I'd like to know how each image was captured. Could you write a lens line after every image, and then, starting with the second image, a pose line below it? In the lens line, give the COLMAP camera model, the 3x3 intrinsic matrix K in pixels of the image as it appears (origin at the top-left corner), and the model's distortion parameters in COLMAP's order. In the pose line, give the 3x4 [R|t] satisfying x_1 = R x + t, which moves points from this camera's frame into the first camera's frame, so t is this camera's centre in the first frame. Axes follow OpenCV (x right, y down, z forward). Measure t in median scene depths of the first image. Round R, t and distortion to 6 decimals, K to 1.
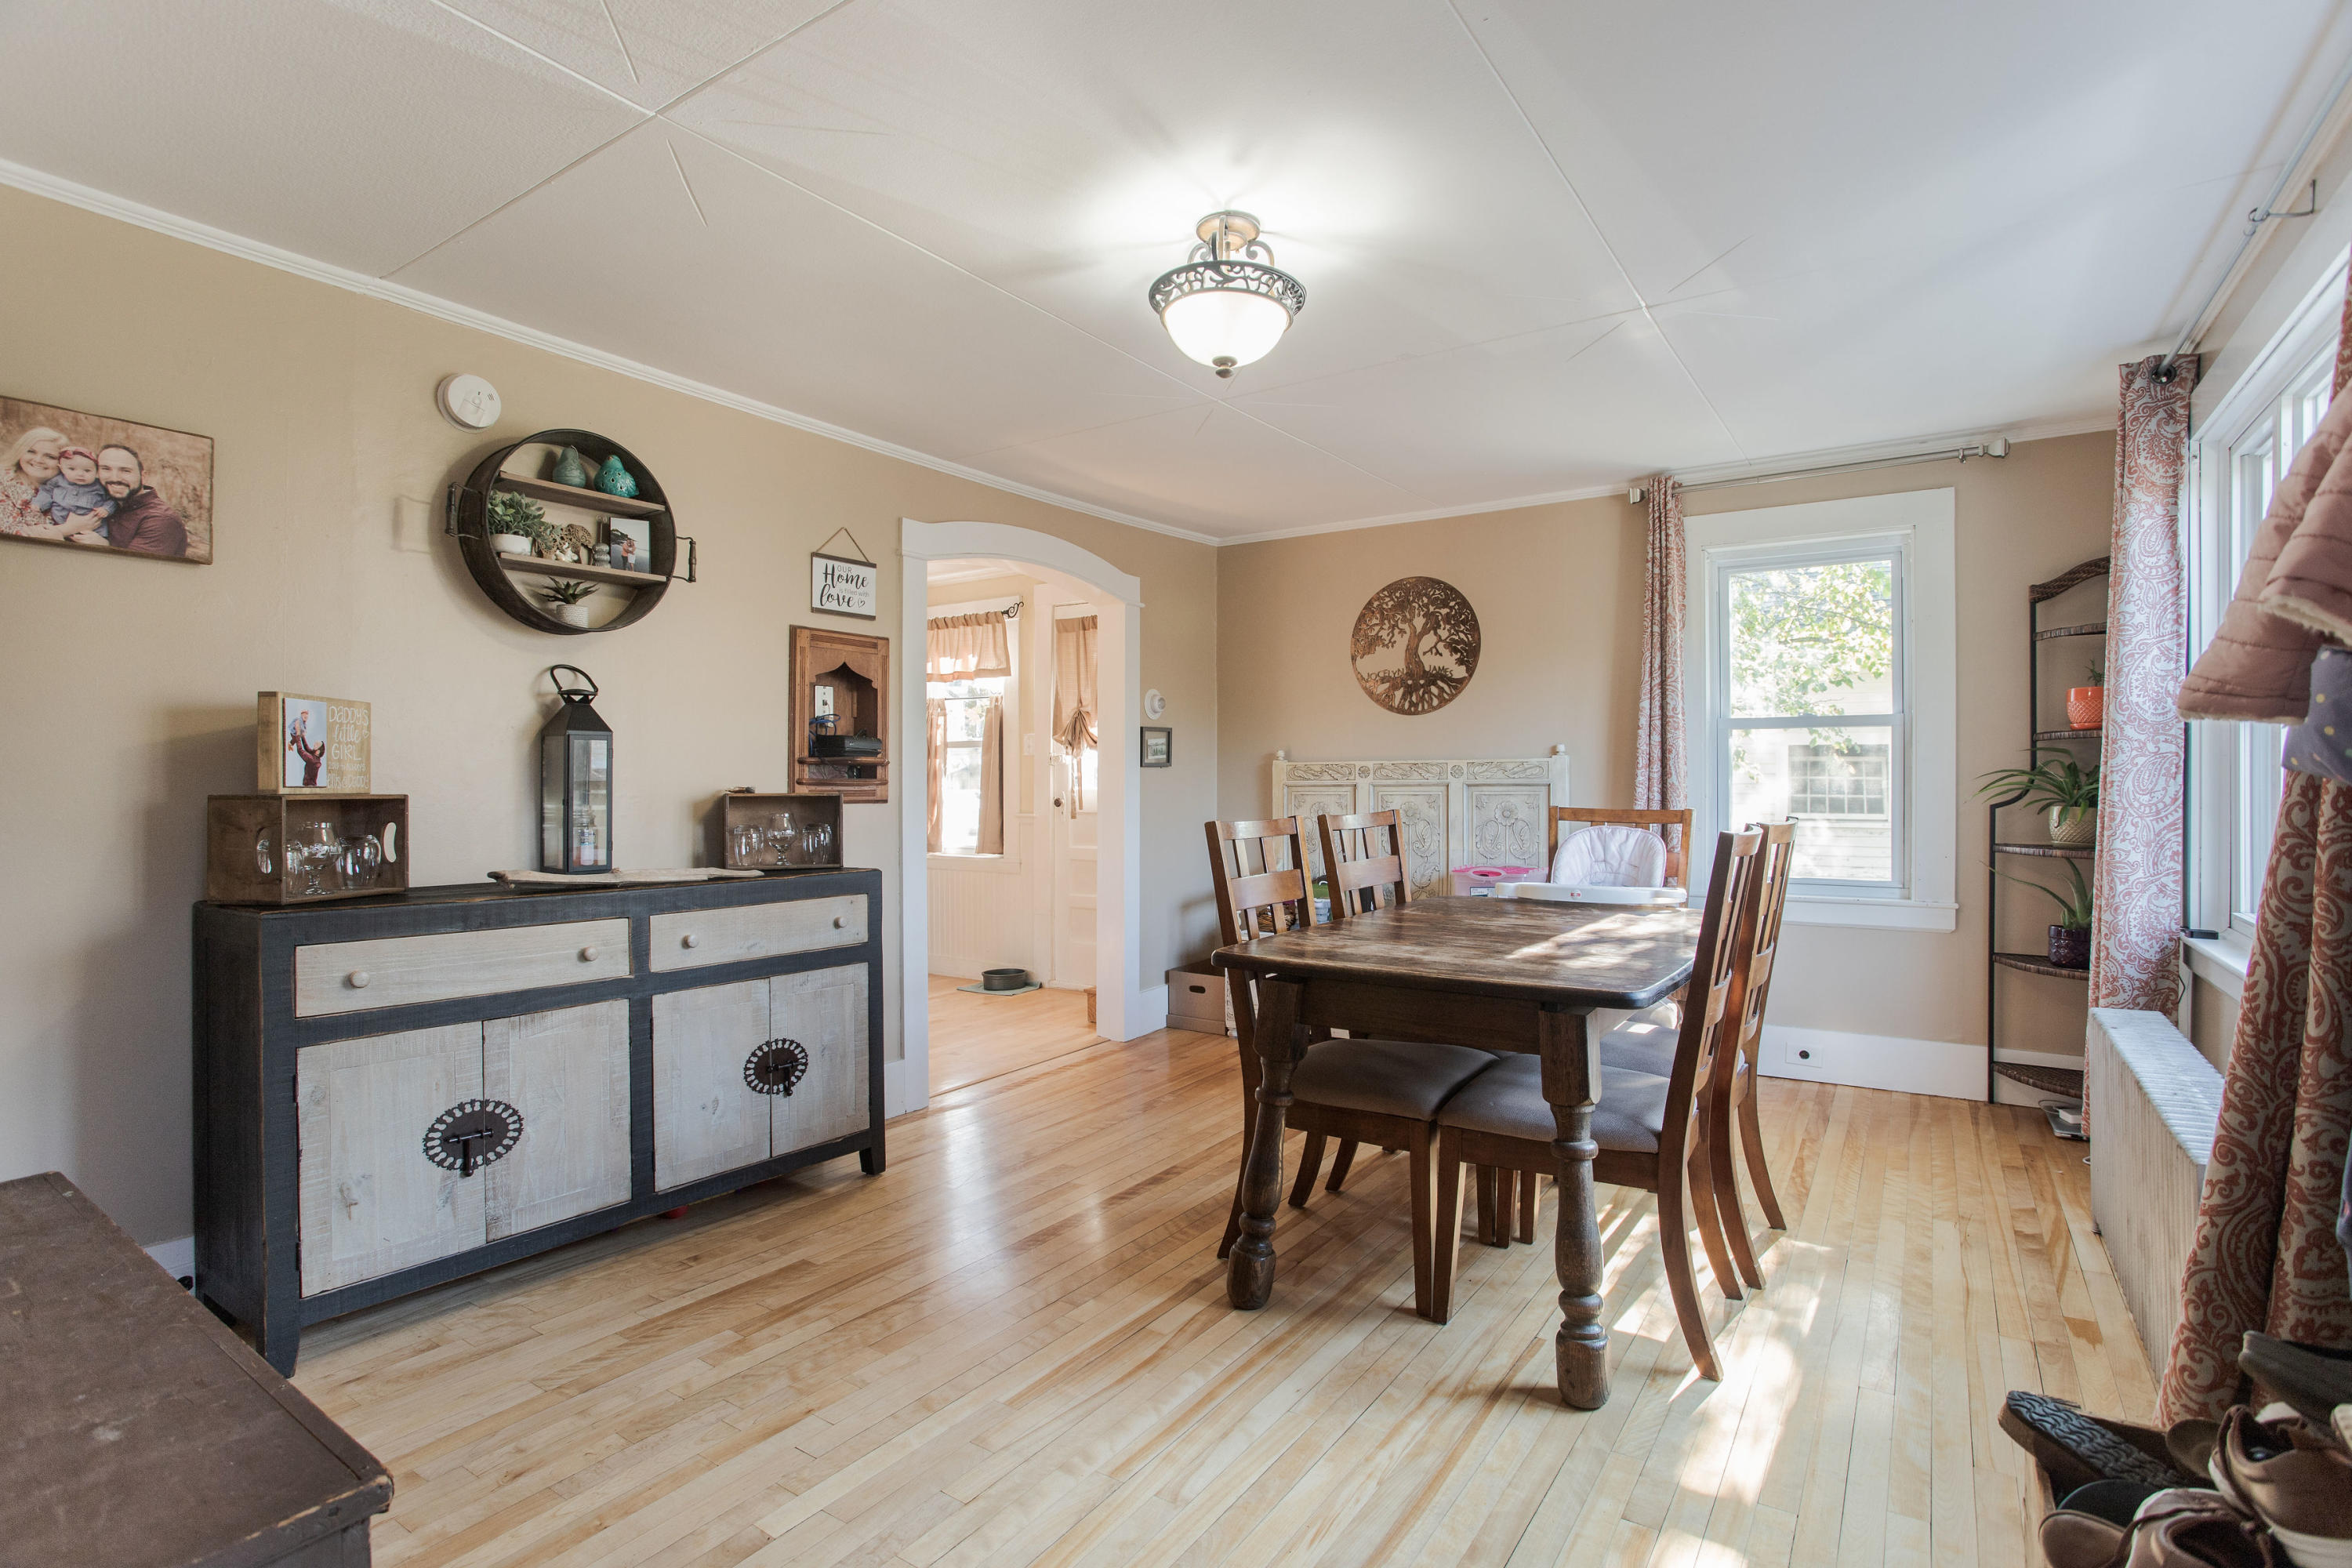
lens RADIAL K [[1140.7, 0, 1166.7], [0, 1140.7, 786.1], [0, 0, 1]] dist [-0.019750, 0.000735]
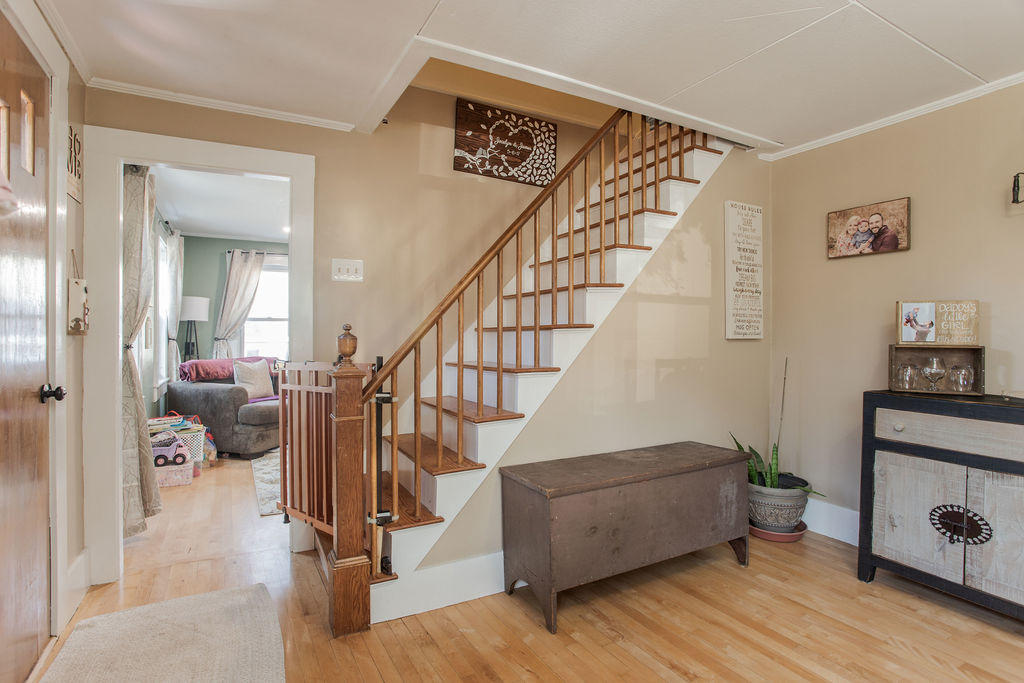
lens RADIAL K [[496.6, 0, 506.1], [0, 496.6, 338.3], [0, 0, 1]] dist [-0.019750, 0.000735]
pose [[-0.440361, -0.003249, -0.897815, 0.499626], [-0.010450, 0.999944, 0.001507, 0.001257], [0.897760, 0.010046, -0.440370, 0.722532]]
